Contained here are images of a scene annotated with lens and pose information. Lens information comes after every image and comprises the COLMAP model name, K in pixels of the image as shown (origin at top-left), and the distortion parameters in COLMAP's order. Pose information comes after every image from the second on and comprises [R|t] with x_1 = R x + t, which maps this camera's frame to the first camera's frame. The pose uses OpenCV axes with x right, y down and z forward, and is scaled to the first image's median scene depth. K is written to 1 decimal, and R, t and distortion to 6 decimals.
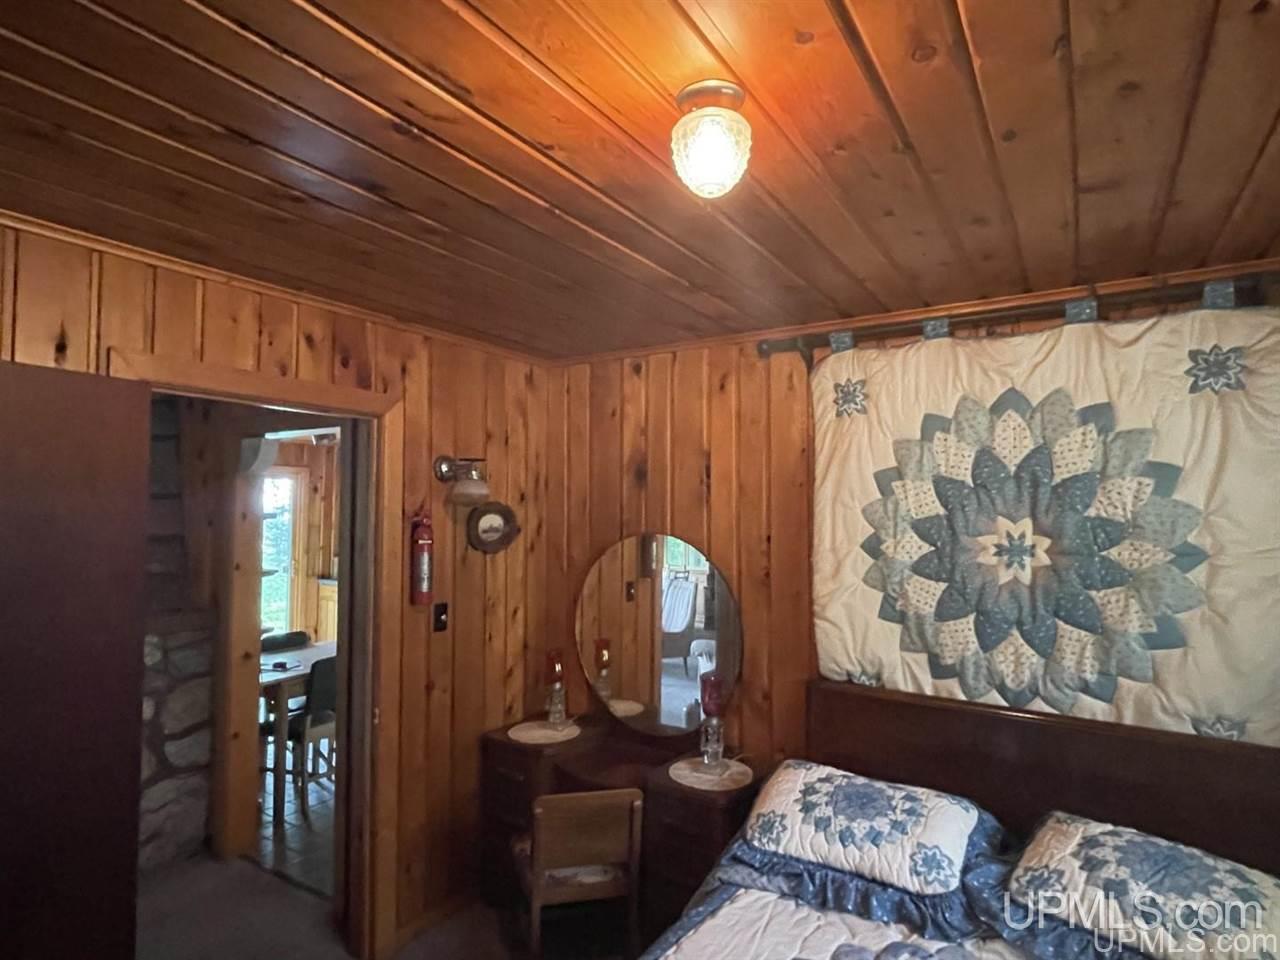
lens RADIAL K [[716.0, 0, 637.1], [0, 716.0, 481.4], [0, 0, 1]] dist [-0.001325, -0.000224]
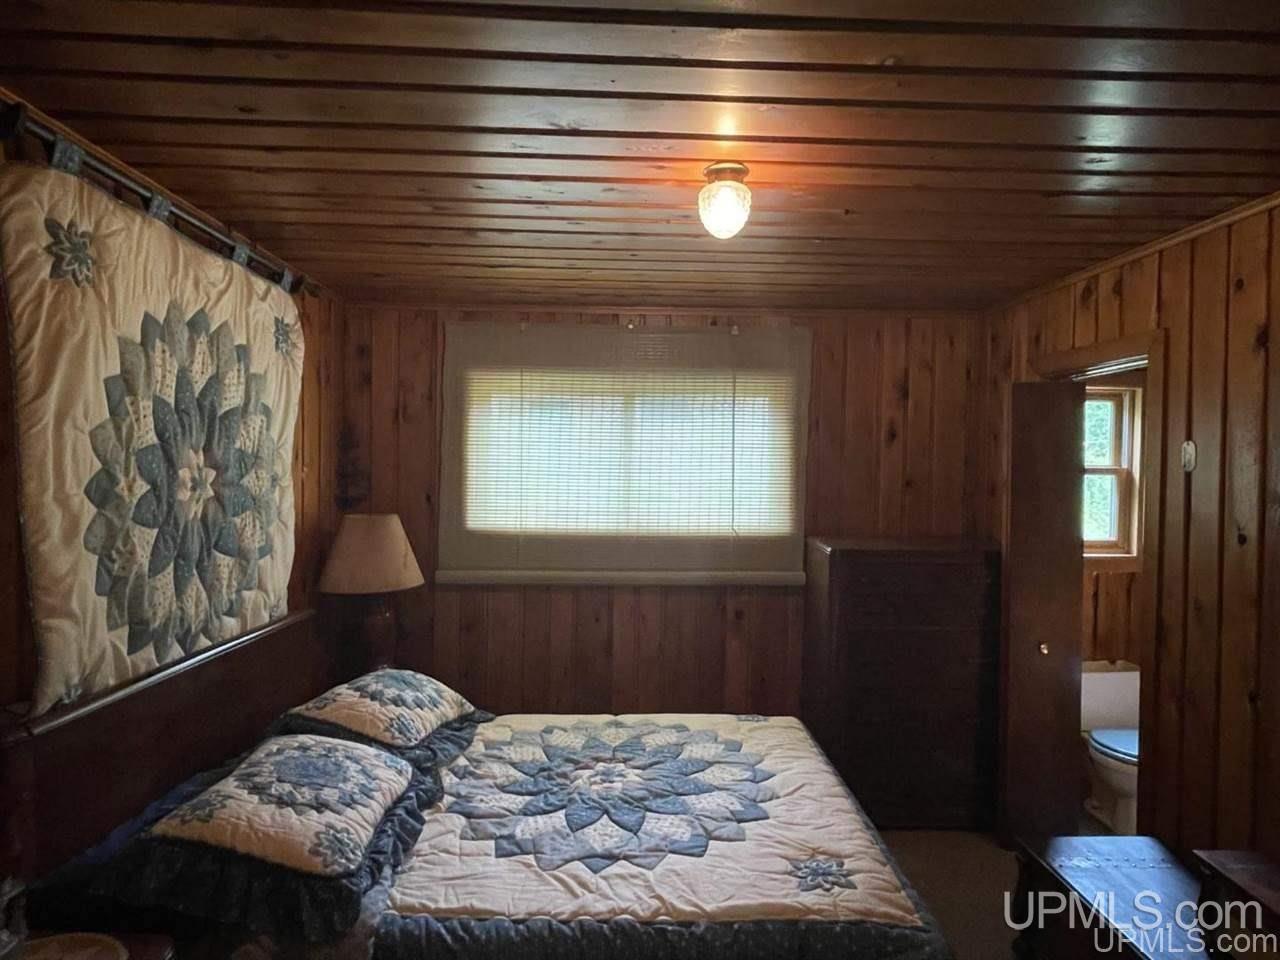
lens RADIAL K [[716.0, 0, 634.7], [0, 716.0, 473.3], [0, 0, 1]] dist [-0.001325, -0.000224]
pose [[-0.564346, -0.022692, 0.825227, -0.536699], [-0.049151, 0.998772, -0.006149, 0.057754], [-0.824074, -0.044031, -0.564768, 1.013186]]
